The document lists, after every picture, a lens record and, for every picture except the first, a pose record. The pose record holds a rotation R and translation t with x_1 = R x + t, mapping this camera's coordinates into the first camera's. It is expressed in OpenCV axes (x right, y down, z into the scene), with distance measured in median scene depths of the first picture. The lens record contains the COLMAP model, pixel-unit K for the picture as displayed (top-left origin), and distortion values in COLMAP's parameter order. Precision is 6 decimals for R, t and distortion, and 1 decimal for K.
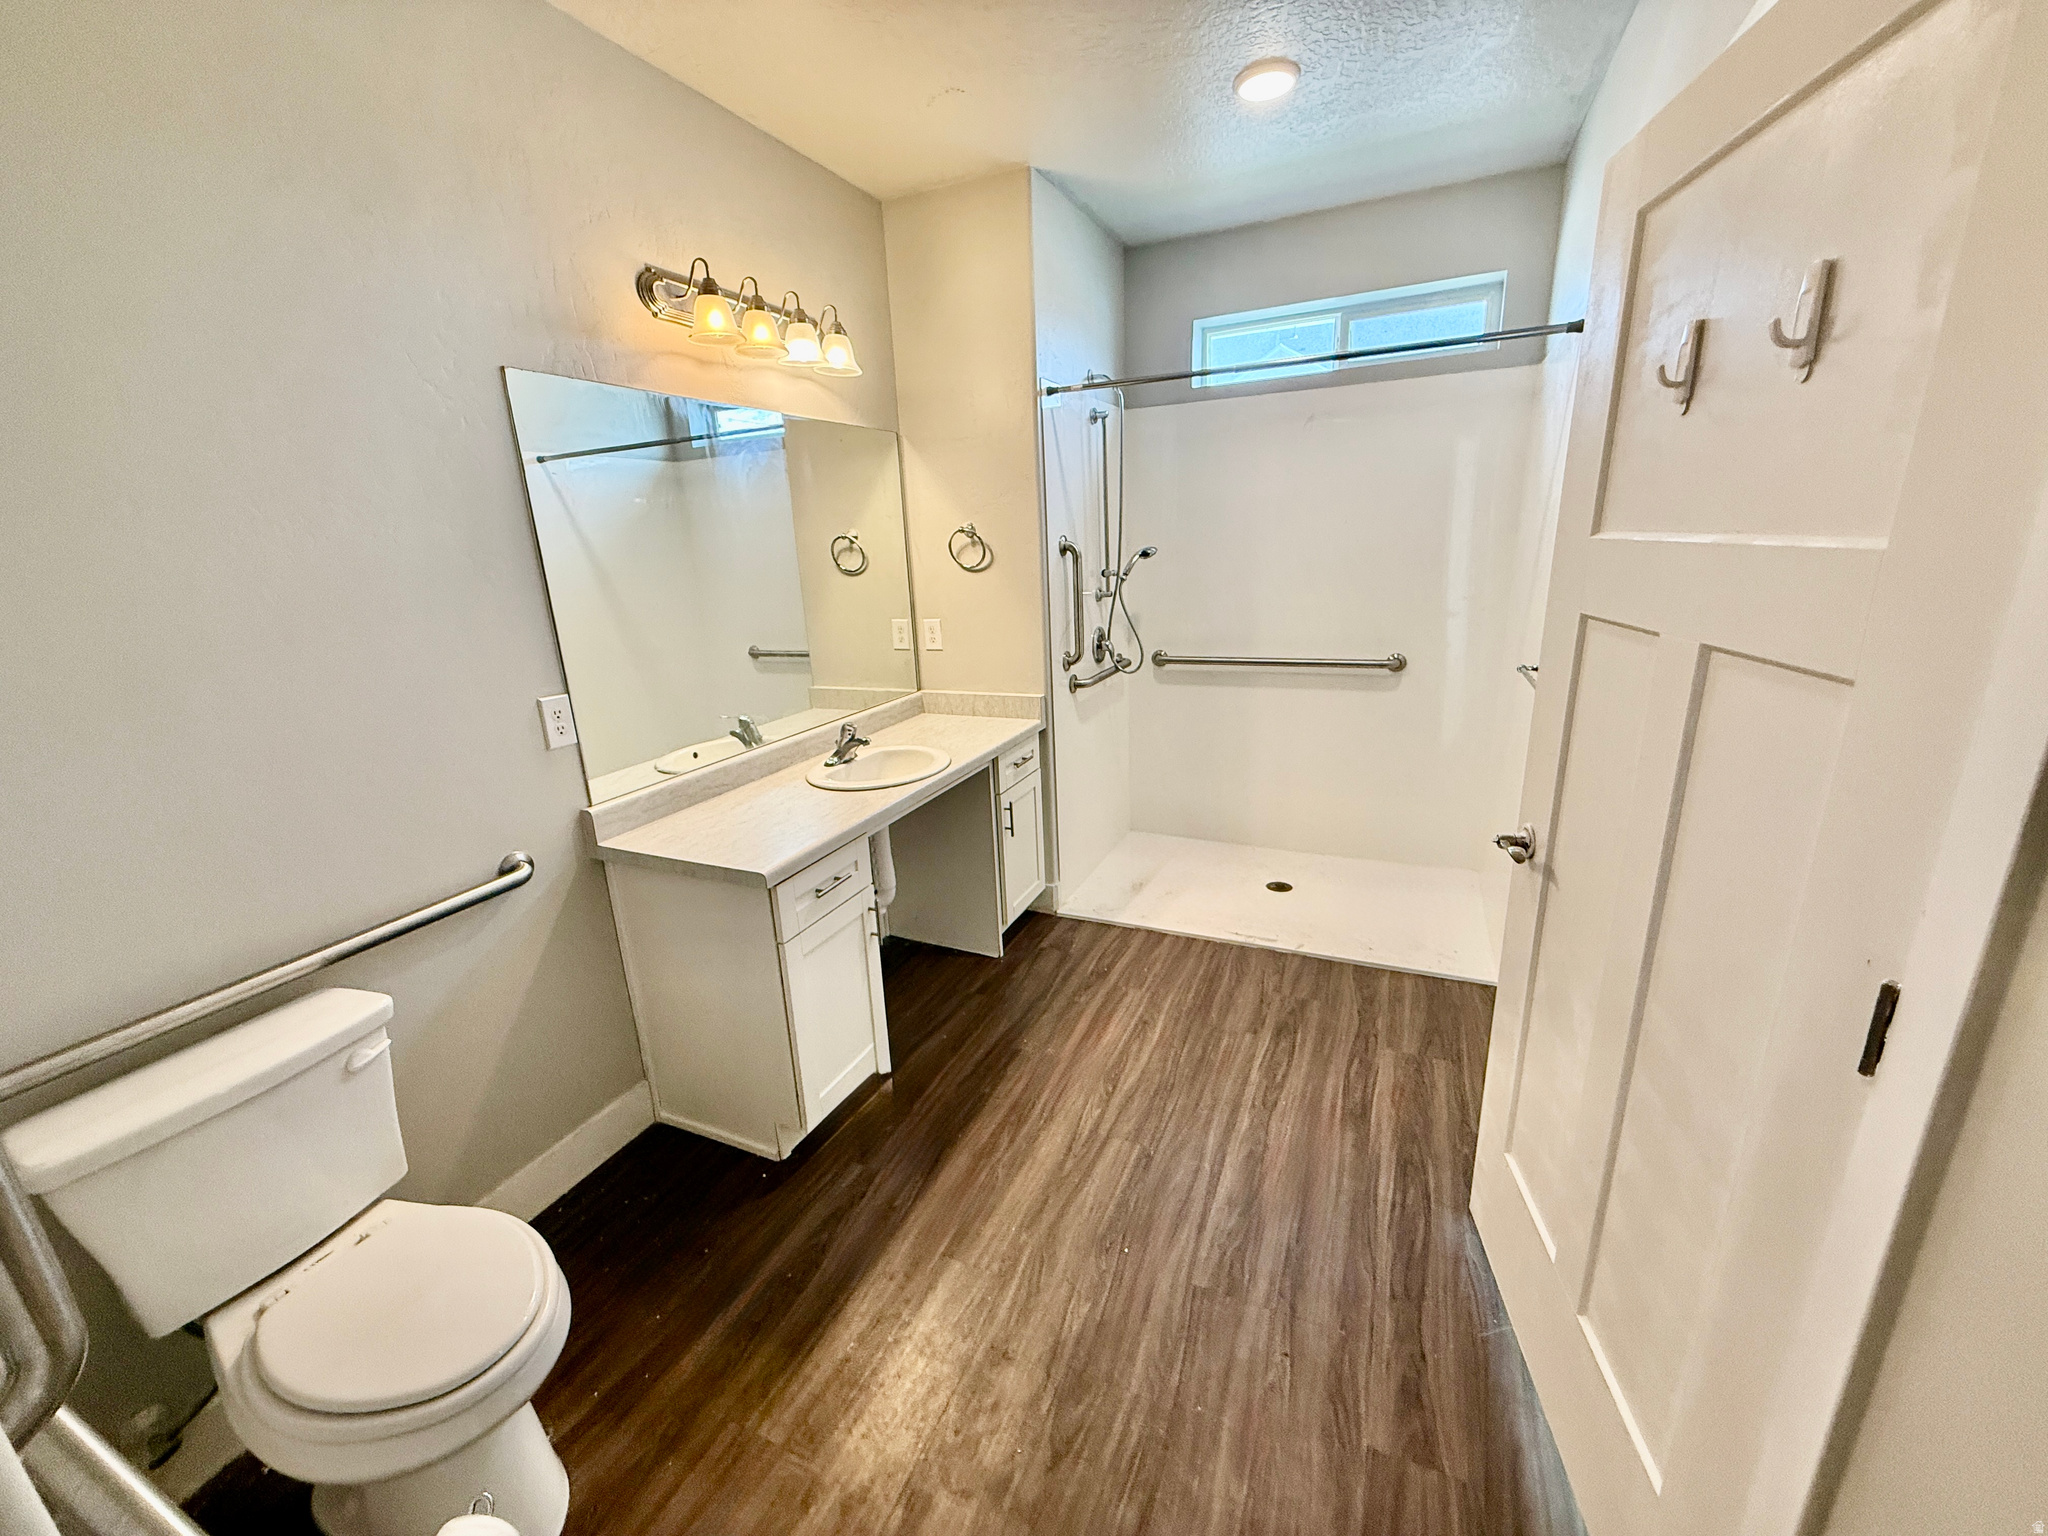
lens RADIAL K [[812.3, 0, 1015.8], [0, 812.3, 778.3], [0, 0, 1]] dist [-0.001533, 0.000714]
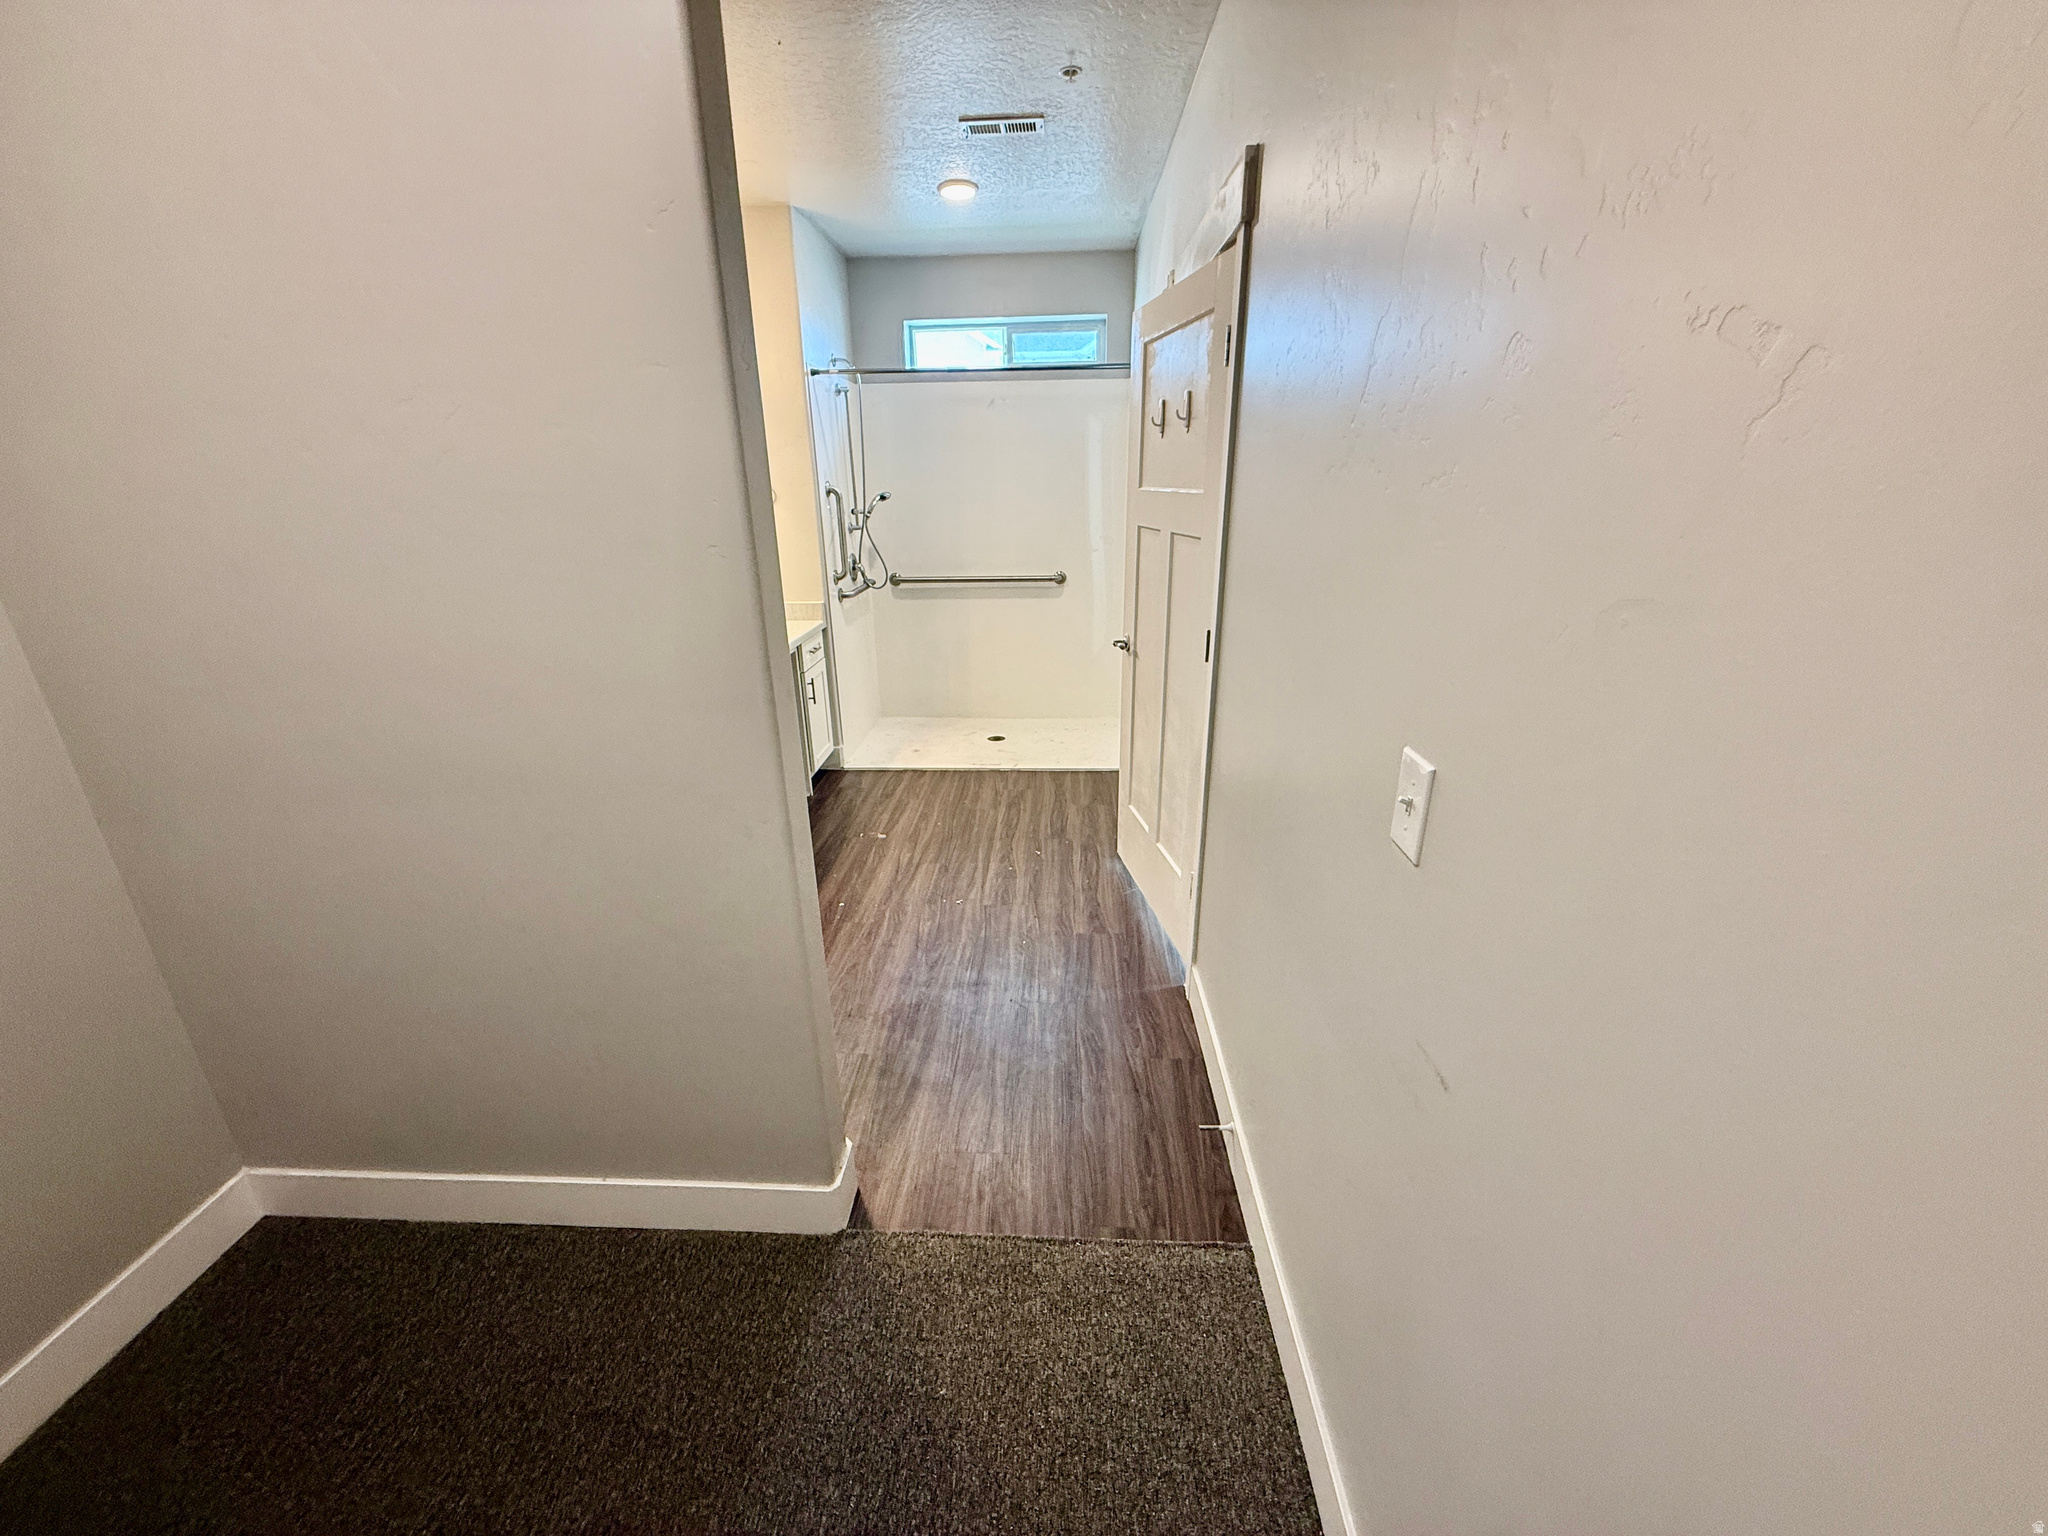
lens RADIAL K [[812.3, 0, 1005.3], [0, 812.3, 775.9], [0, 0, 1]] dist [-0.001533, 0.000714]
pose [[0.931817, -0.096446, 0.349880, -0.216922], [0.077470, 0.994682, 0.067867, 0.137236], [-0.354565, -0.036134, 0.934333, -0.441593]]
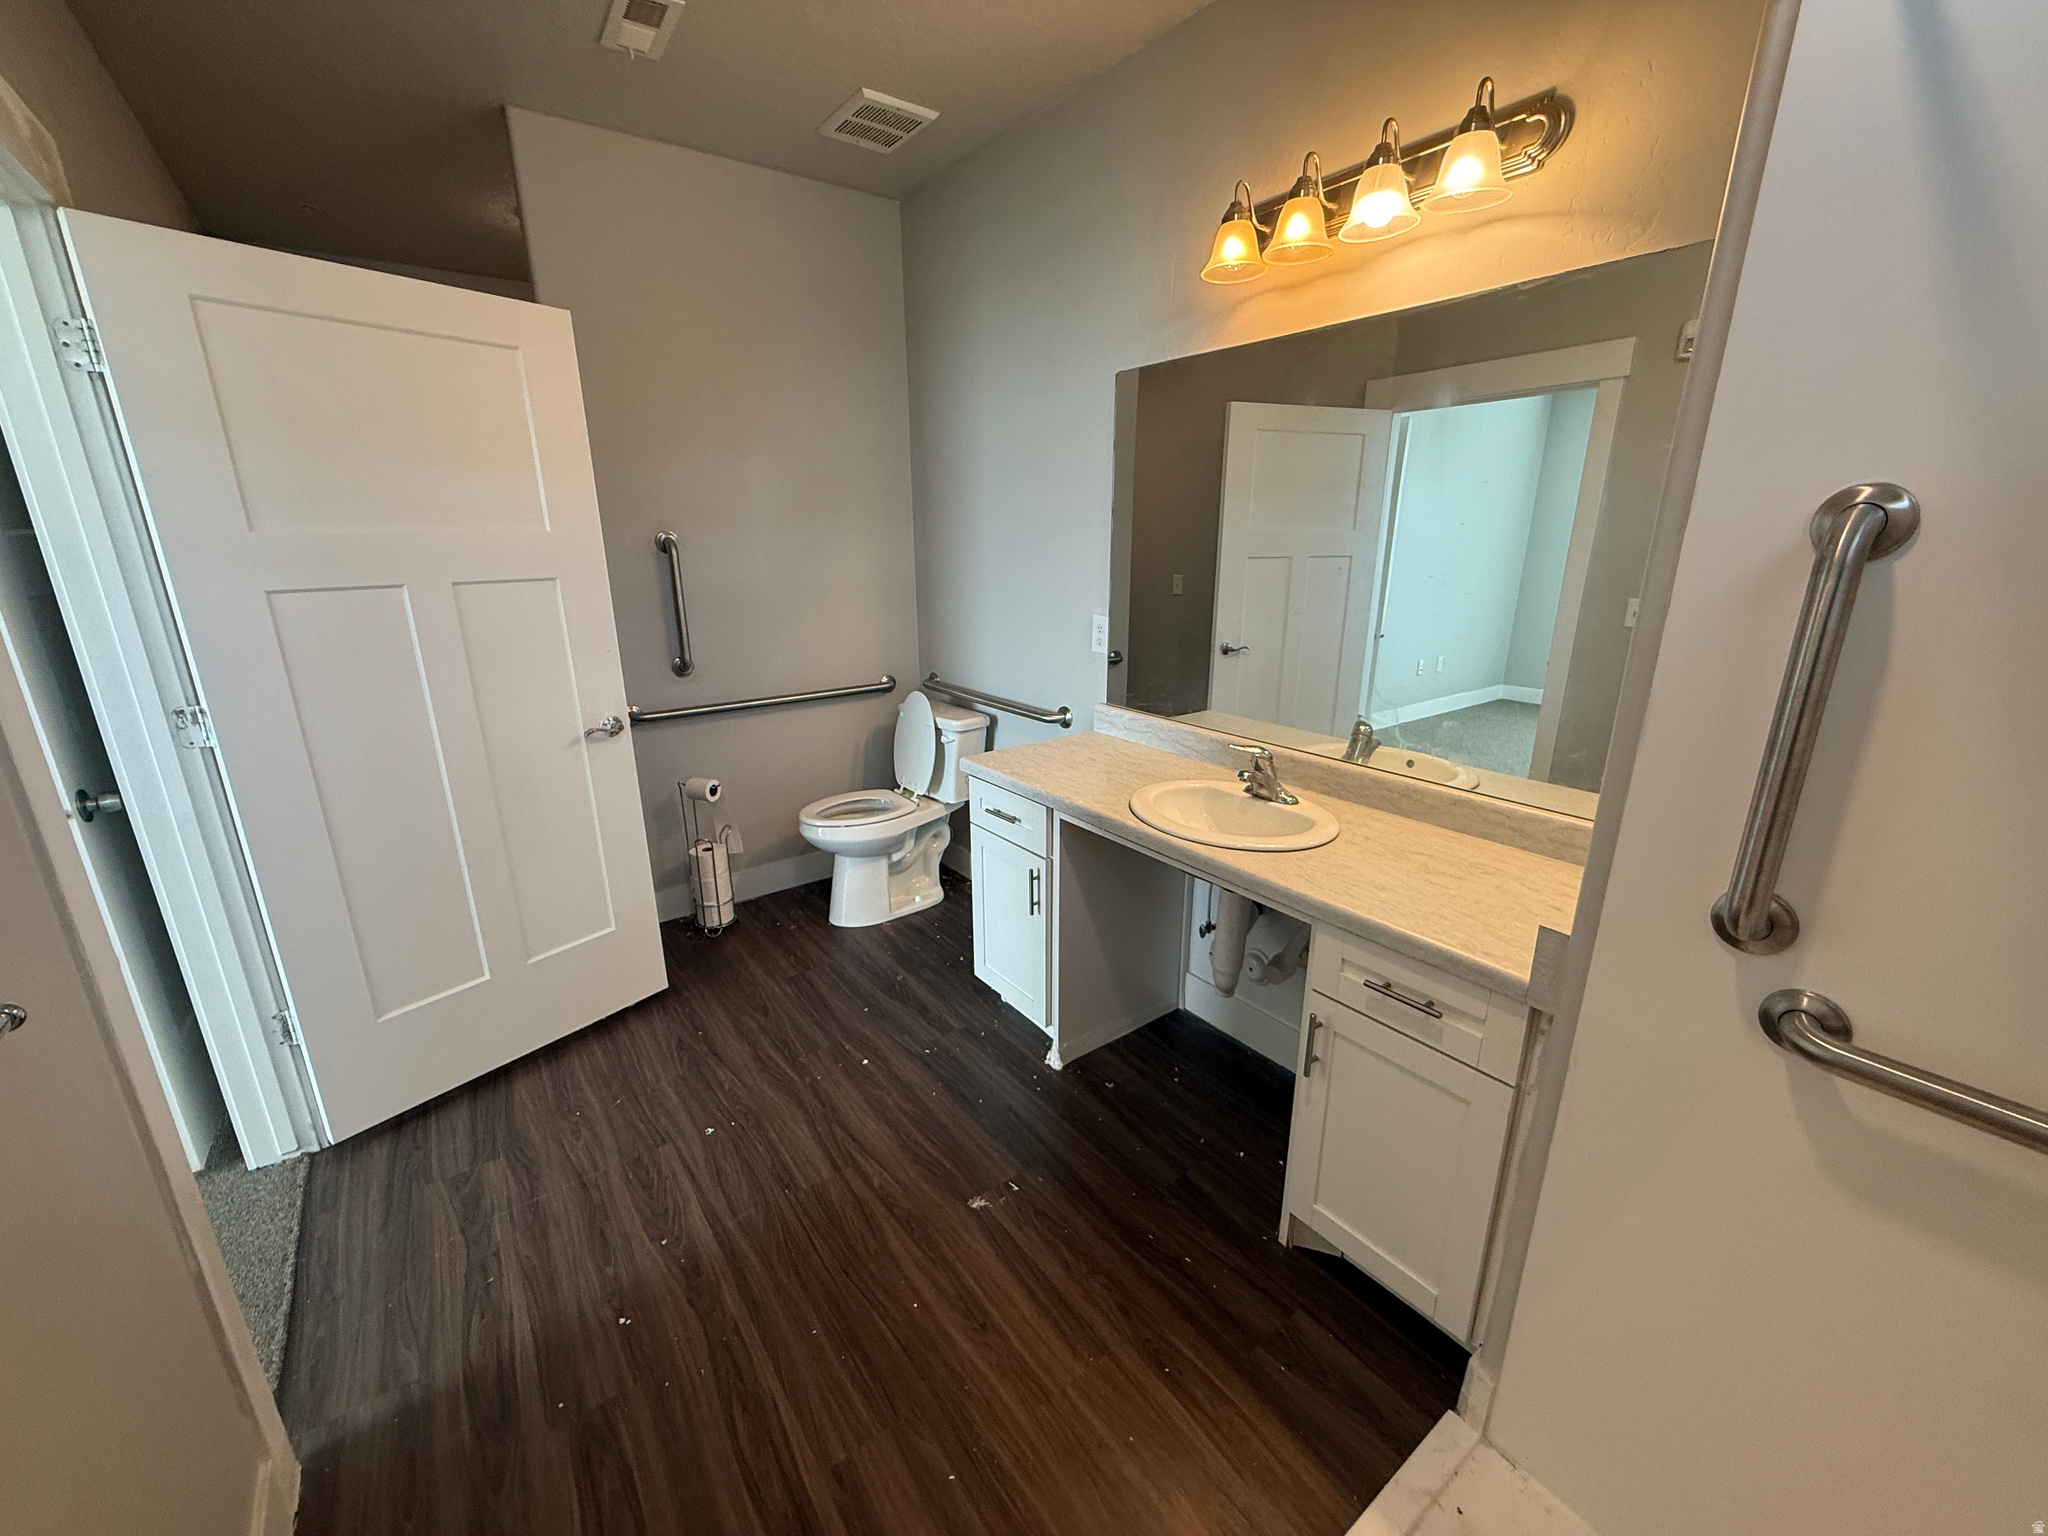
lens RADIAL K [[812.3, 0, 1028.3], [0, 812.3, 766.1], [0, 0, 1]] dist [-0.001533, 0.000714]
pose [[-0.472854, 0.302492, -0.827592, 0.502021], [-0.212960, 0.872150, 0.440456, -0.324673], [0.855019, 0.384516, -0.347981, 1.049740]]
